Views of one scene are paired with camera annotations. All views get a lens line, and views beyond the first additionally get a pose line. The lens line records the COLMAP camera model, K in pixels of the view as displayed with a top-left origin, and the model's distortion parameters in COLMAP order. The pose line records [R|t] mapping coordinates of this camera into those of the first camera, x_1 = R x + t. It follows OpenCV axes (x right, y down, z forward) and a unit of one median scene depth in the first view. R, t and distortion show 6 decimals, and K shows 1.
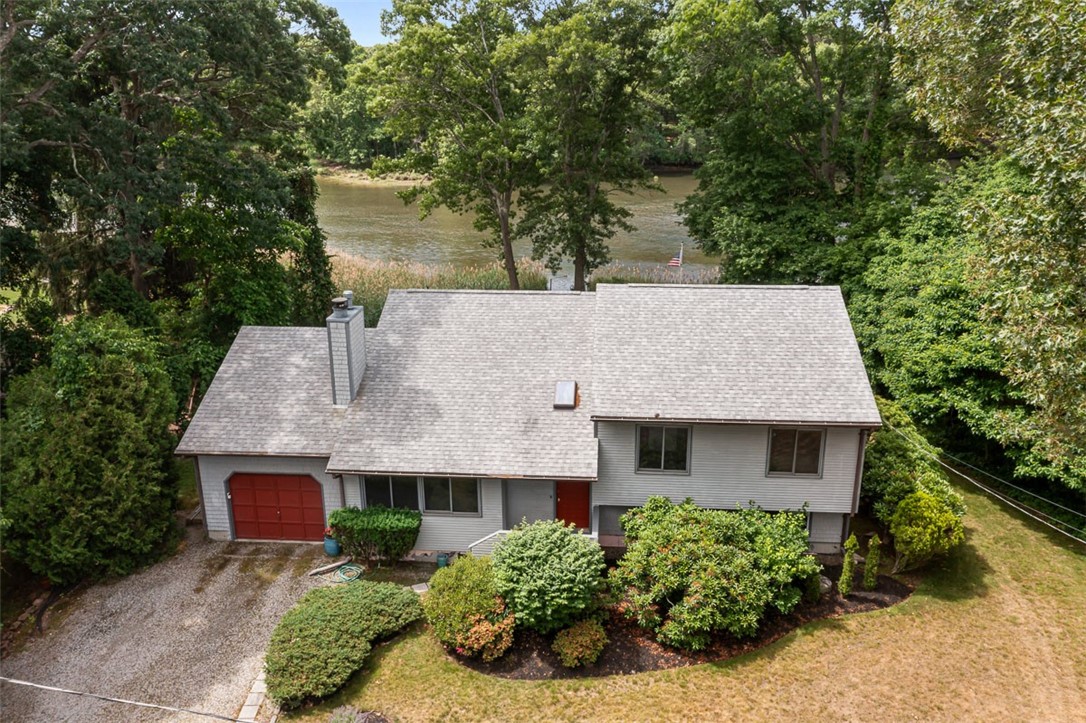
lens RADIAL K [[862.0, 0, 542.0], [0, 862.0, 361.7], [0, 0, 1]] dist [-0.009434, 0.011427]
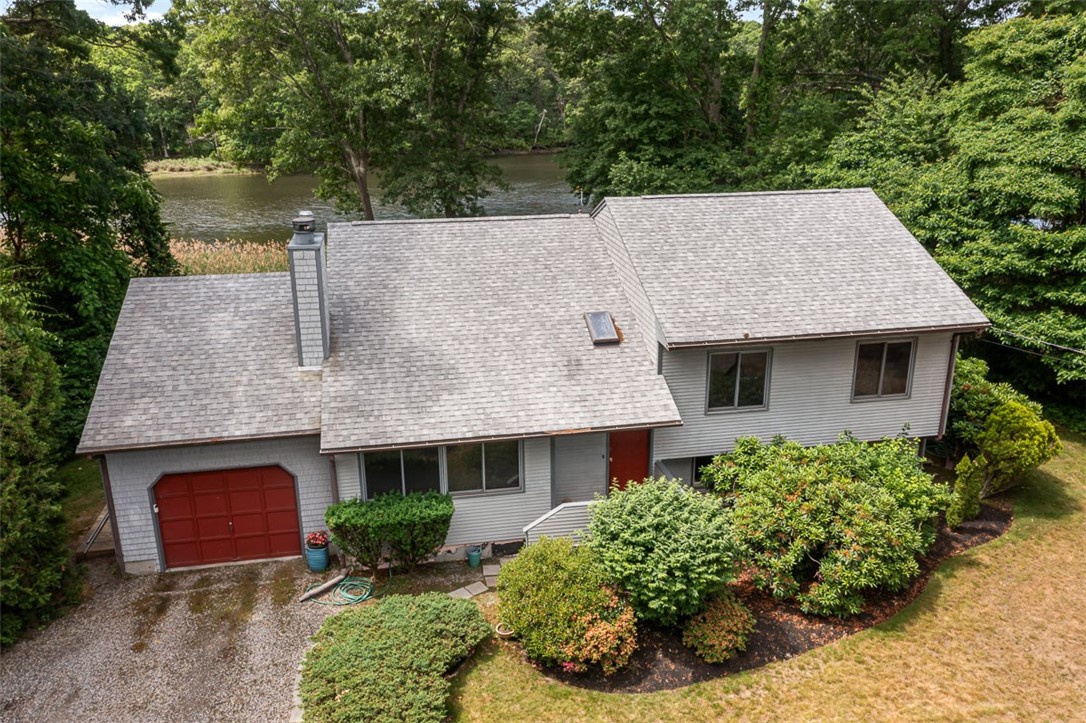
lens RADIAL K [[862.0, 0, 544.5], [0, 862.0, 359.1], [0, 0, 1]] dist [-0.009434, 0.011427]
pose [[0.963814, -0.082011, 0.253647, -0.239159], [0.083026, 0.996525, 0.006720, 0.059180], [-0.253316, 0.014582, 0.967274, 0.253108]]
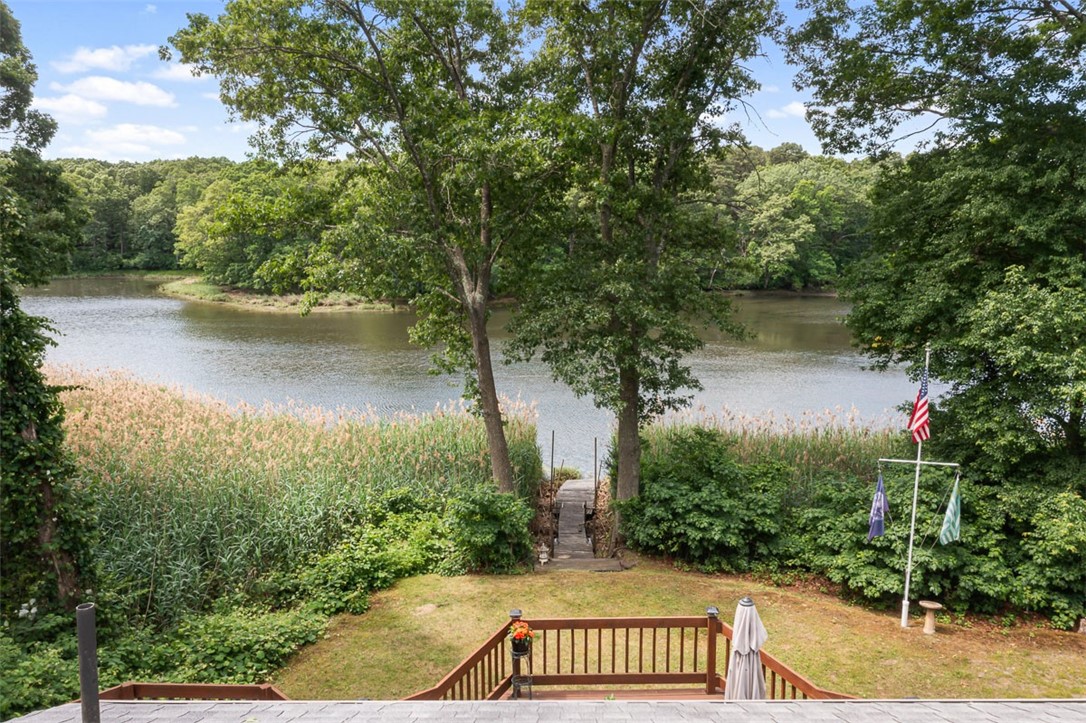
lens RADIAL K [[862.0, 0, 539.2], [0, 862.0, 363.5], [0, 0, 1]] dist [-0.009434, 0.011427]
pose [[0.996617, -0.005475, 0.082007, -0.118115], [0.018718, 0.986678, -0.161608, -0.128692], [-0.080030, 0.162596, 0.983442, 1.179112]]
